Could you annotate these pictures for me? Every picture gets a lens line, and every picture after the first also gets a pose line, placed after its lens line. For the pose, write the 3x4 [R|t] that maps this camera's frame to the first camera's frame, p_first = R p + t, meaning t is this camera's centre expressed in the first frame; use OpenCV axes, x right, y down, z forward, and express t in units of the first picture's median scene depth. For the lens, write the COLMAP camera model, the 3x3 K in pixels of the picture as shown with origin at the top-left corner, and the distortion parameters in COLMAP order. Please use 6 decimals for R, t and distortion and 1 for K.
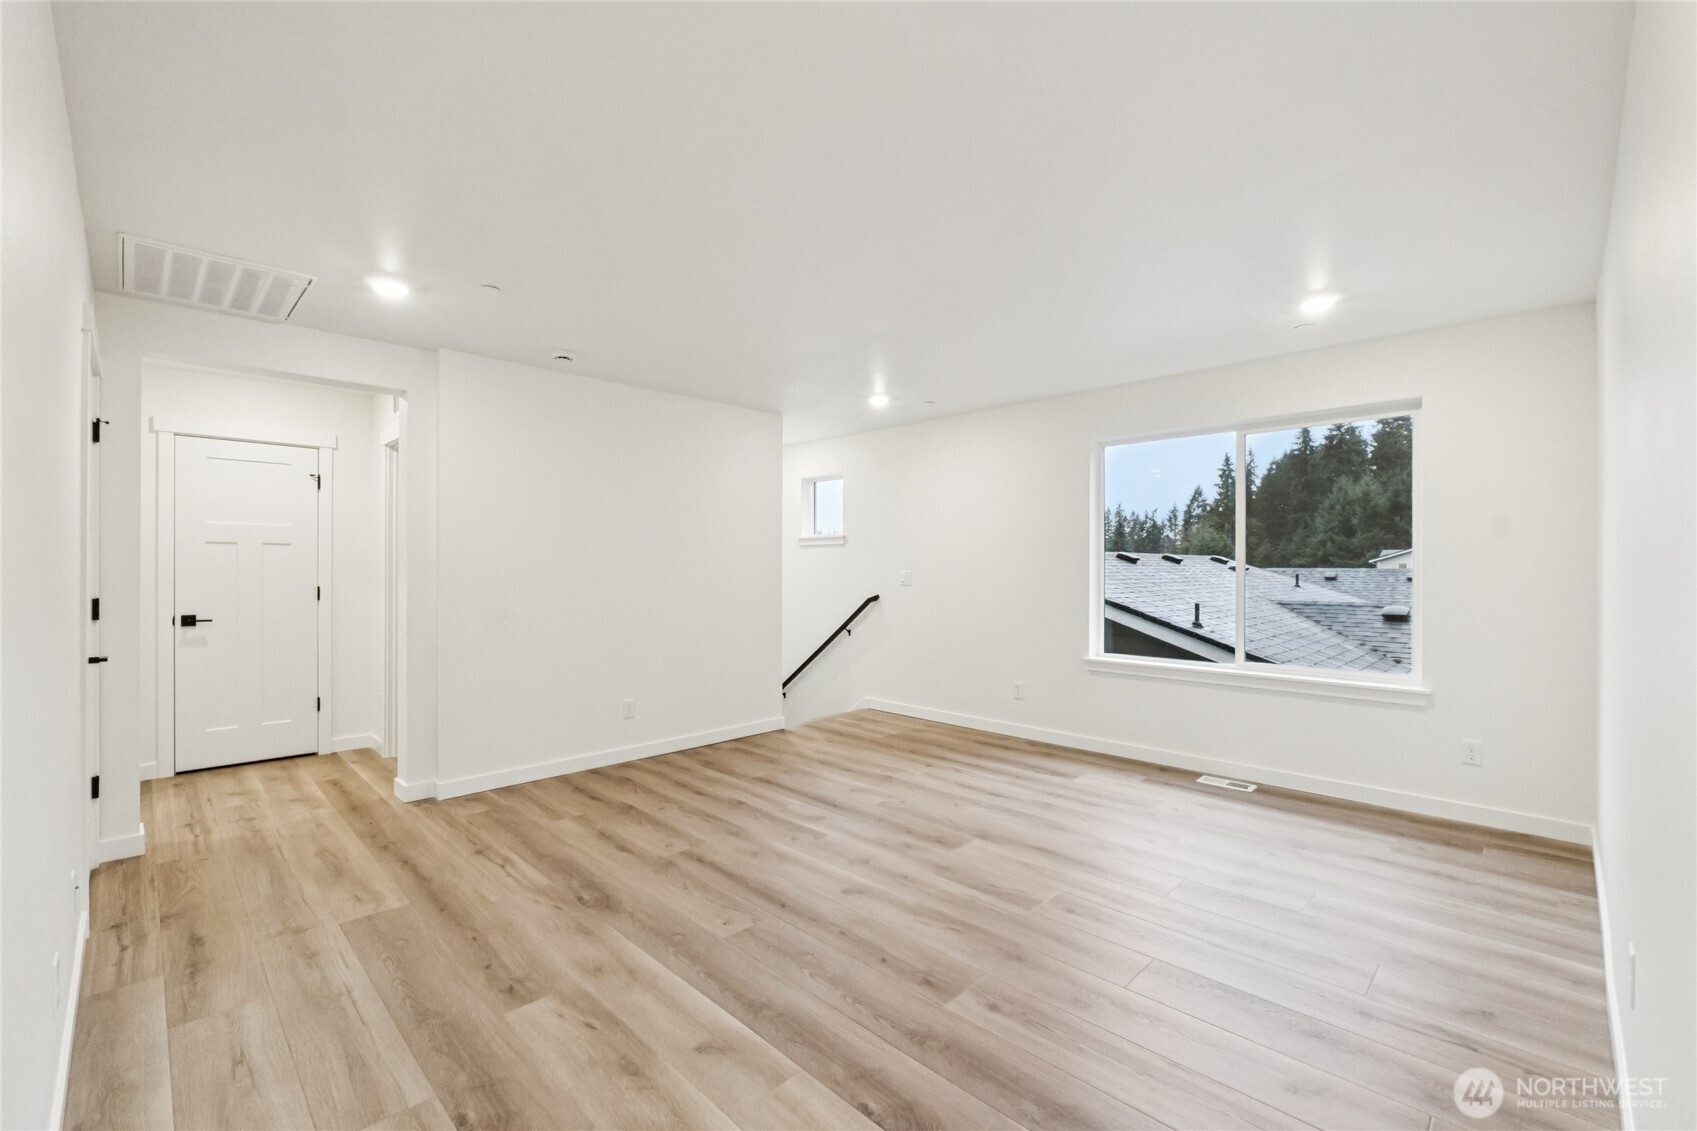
lens RADIAL K [[709.9, 0, 850.9], [0, 709.9, 569.7], [0, 0, 1]] dist [-0.003356, -0.000380]
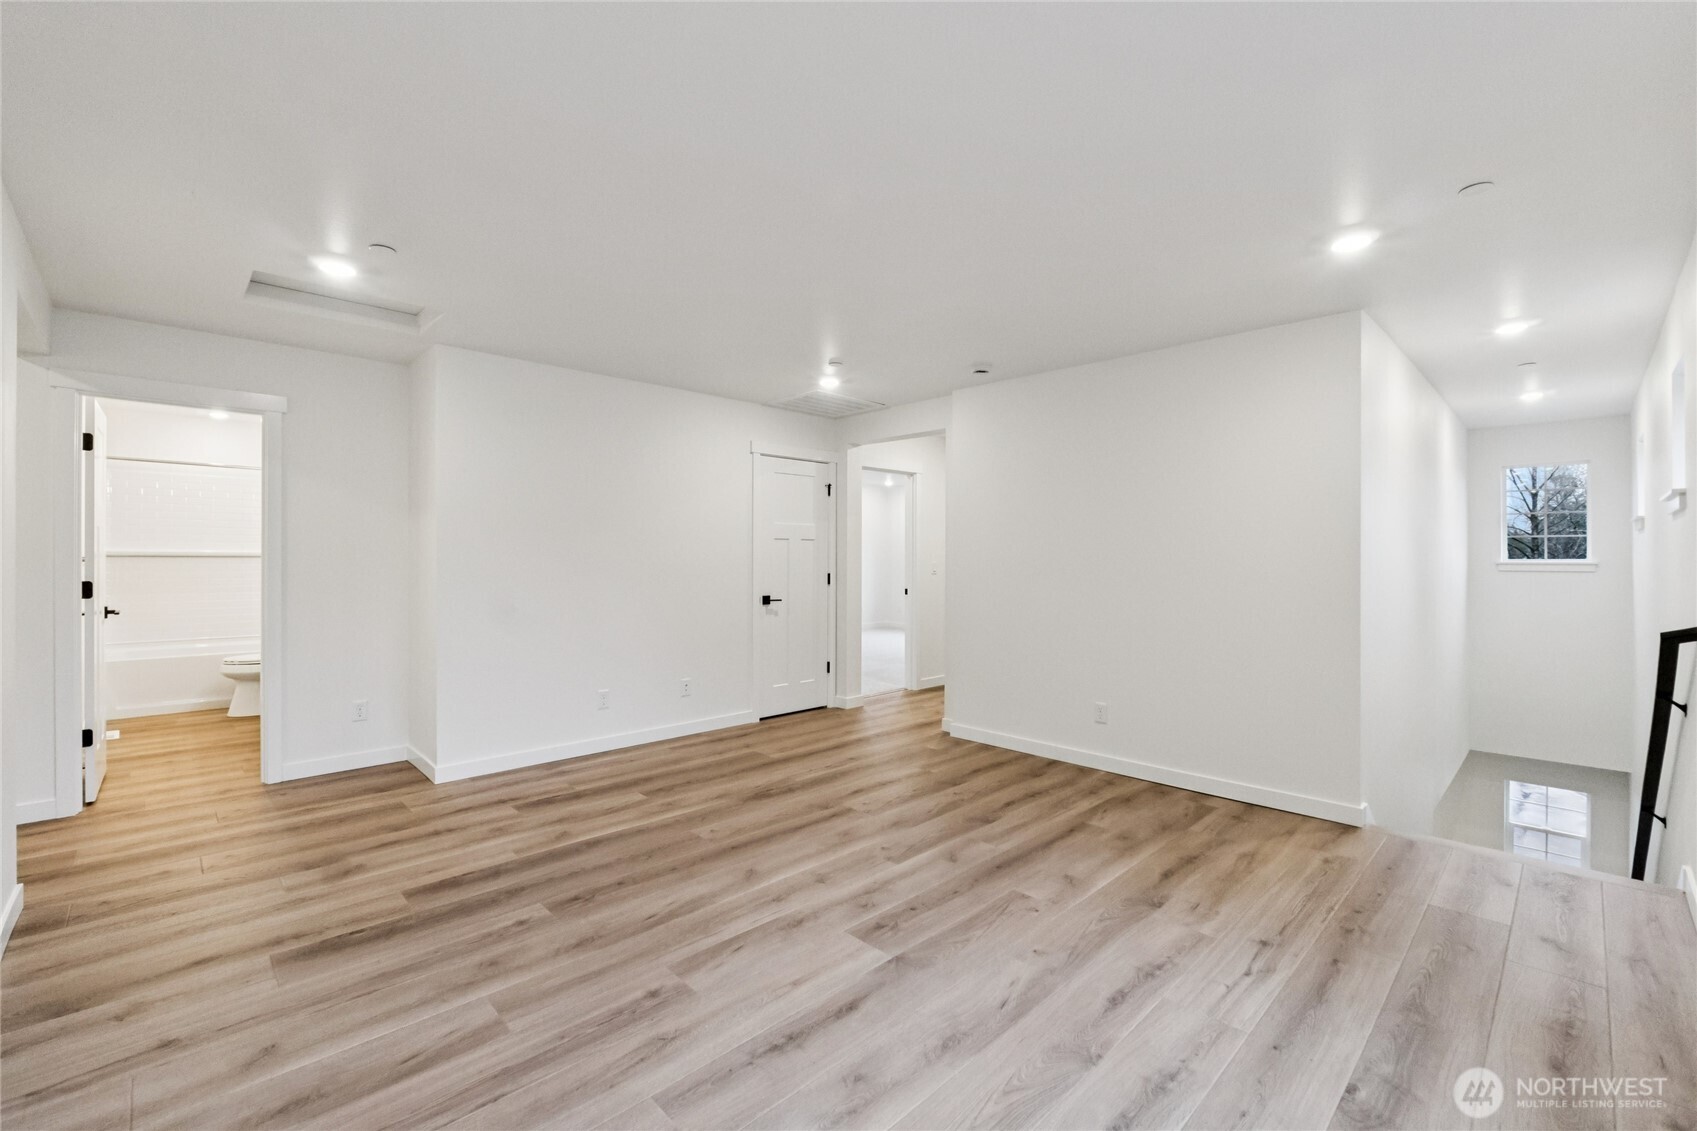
lens RADIAL K [[709.9, 0, 850.9], [0, 709.9, 561.0], [0, 0, 1]] dist [-0.003356, -0.000380]
pose [[-0.016718, 0.000060, -0.999860, 0.768809], [-0.001414, 0.999999, 0.000083, -0.000967], [0.999859, 0.001415, -0.016718, 0.867678]]
